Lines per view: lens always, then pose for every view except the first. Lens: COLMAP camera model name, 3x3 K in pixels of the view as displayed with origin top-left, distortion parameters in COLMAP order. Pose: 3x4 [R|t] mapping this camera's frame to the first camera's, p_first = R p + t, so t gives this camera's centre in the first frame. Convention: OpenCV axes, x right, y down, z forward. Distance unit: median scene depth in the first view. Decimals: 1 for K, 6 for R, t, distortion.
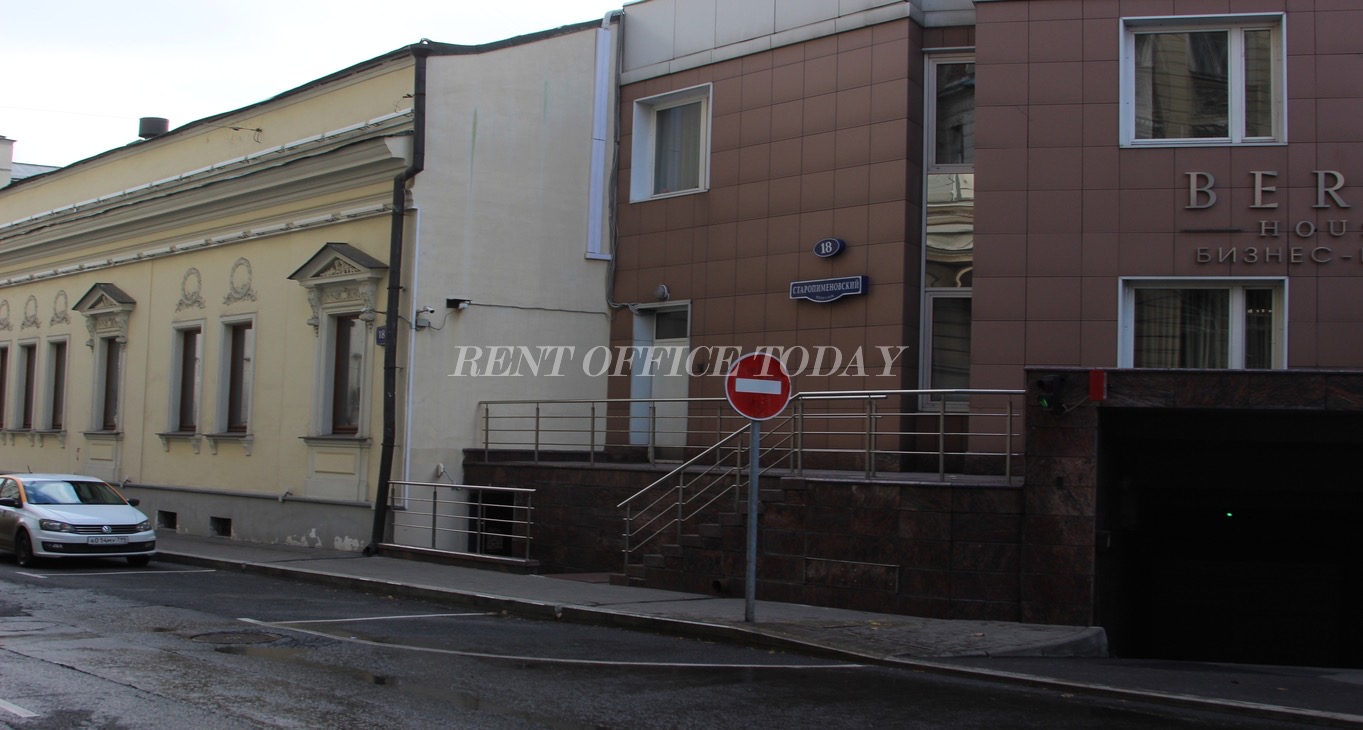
lens RADIAL K [[1687.3, 0, 680.0], [0, 1687.3, 347.2], [0, 0, 1]] dist [-0.178377, 0.058121]
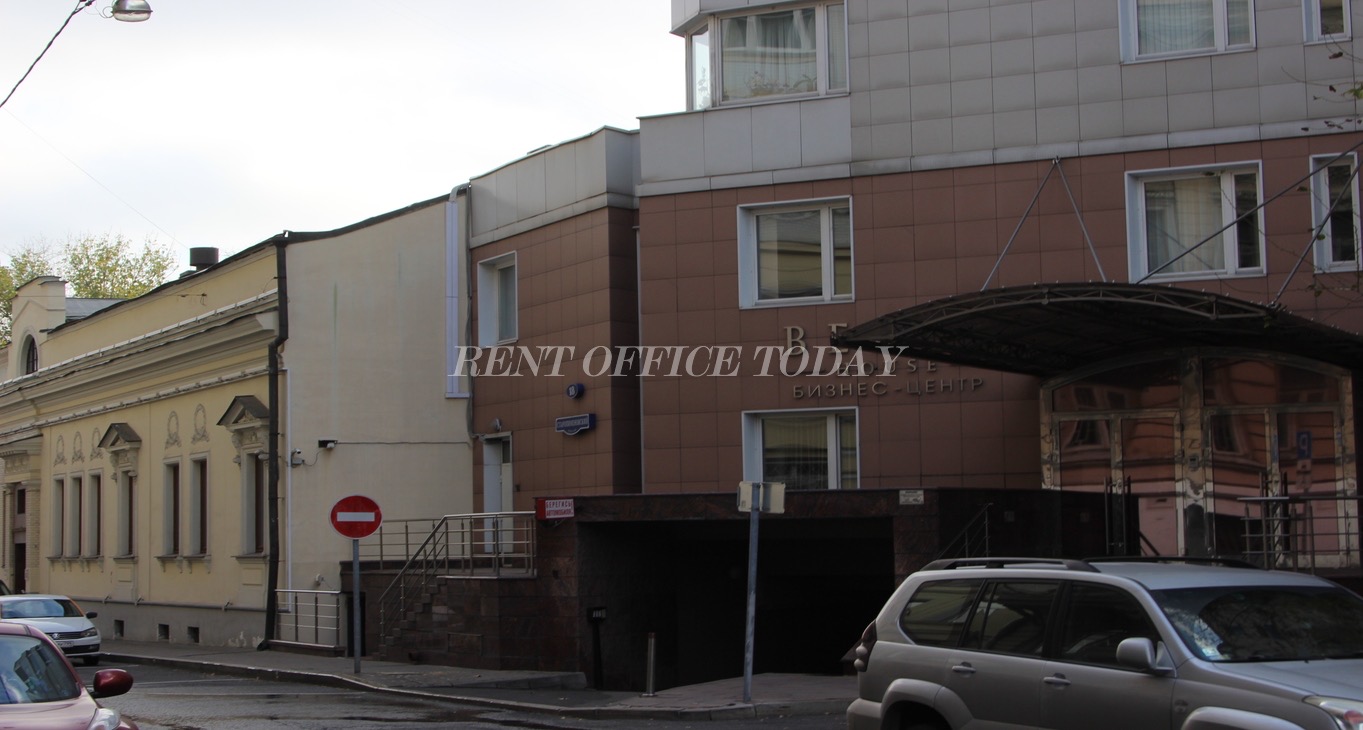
lens RADIAL K [[2325.9, 0, 682.1], [0, 2325.9, 468.4], [0, 0, 1]] dist [-0.026161, -0.051702]
pose [[0.975116, -0.042157, -0.217650, 0.504159], [0.047684, 0.998658, 0.020203, -0.030674], [0.216507, -0.030078, 0.975818, -0.620552]]
